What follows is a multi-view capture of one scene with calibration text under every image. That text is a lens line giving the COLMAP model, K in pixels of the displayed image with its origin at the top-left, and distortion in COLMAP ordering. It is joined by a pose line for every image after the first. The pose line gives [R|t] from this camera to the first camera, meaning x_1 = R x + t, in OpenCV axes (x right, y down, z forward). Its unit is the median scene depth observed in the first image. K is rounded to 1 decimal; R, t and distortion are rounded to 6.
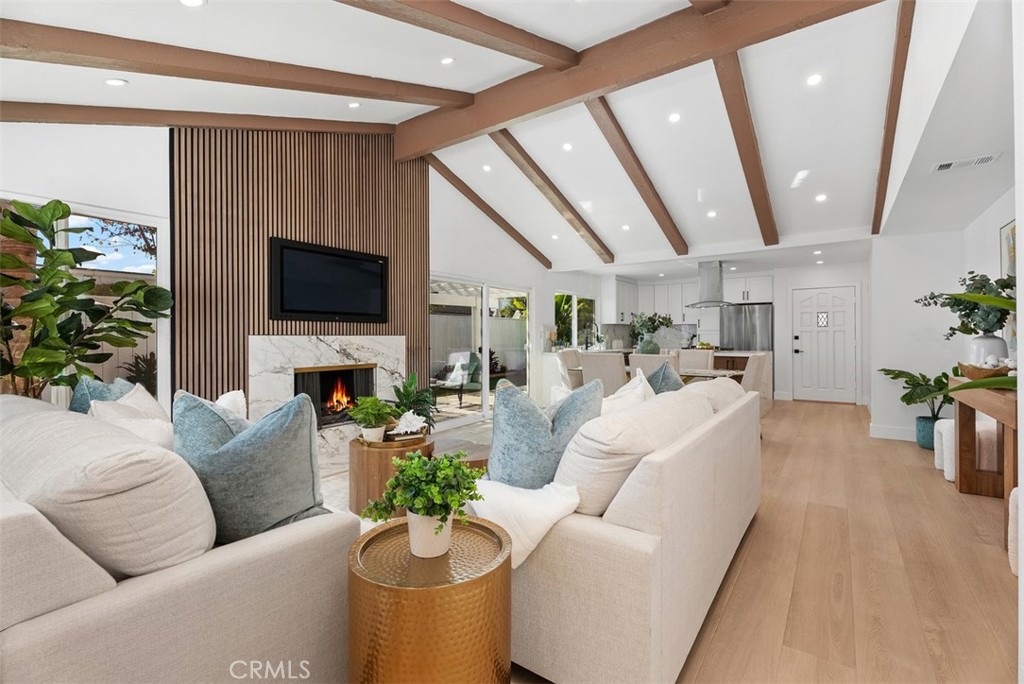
lens RADIAL K [[454.1, 0, 496.7], [0, 454.1, 337.9], [0, 0, 1]] dist [-0.014140, -0.000448]
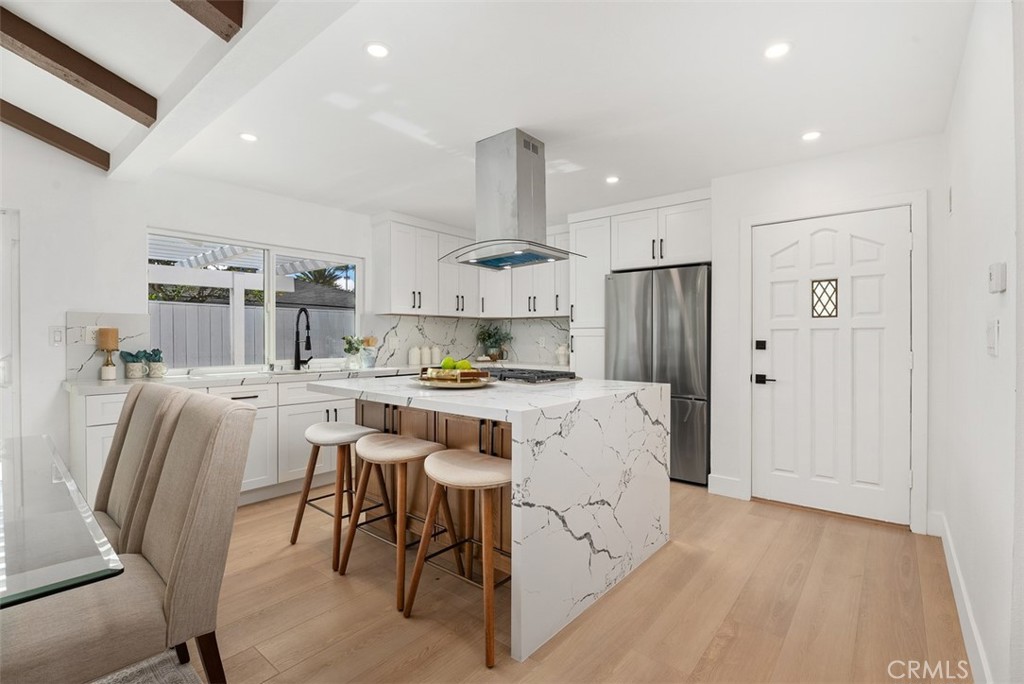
lens RADIAL K [[454.1, 0, 513.3], [0, 454.1, 339.4], [0, 0, 1]] dist [-0.014140, -0.000448]
pose [[0.999004, 0.004707, -0.044368, 0.913761], [-0.004853, 0.999983, -0.003198, -0.005871], [0.044352, 0.003410, 0.999010, 1.163178]]
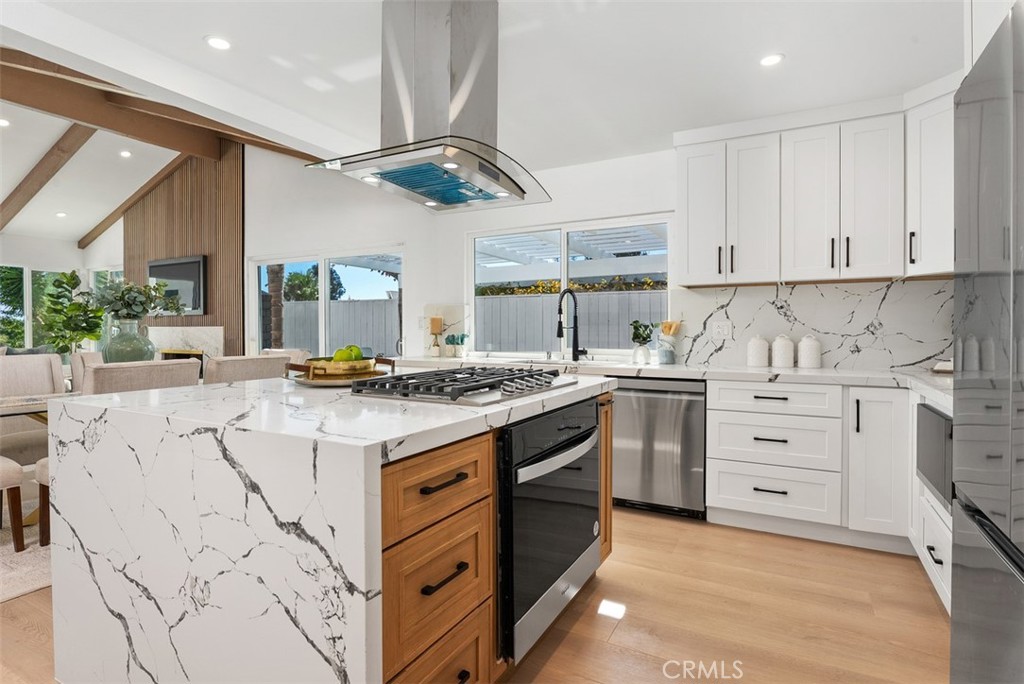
lens RADIAL K [[527.8, 0, 511.2], [0, 527.8, 339.1], [0, 0, 1]] dist [-0.002600, -0.000515]
pose [[0.156567, 0.020605, -0.987452, 1.241105], [-0.003084, 0.999788, 0.020373, -0.002473], [0.987662, -0.000144, 0.156598, 1.661386]]
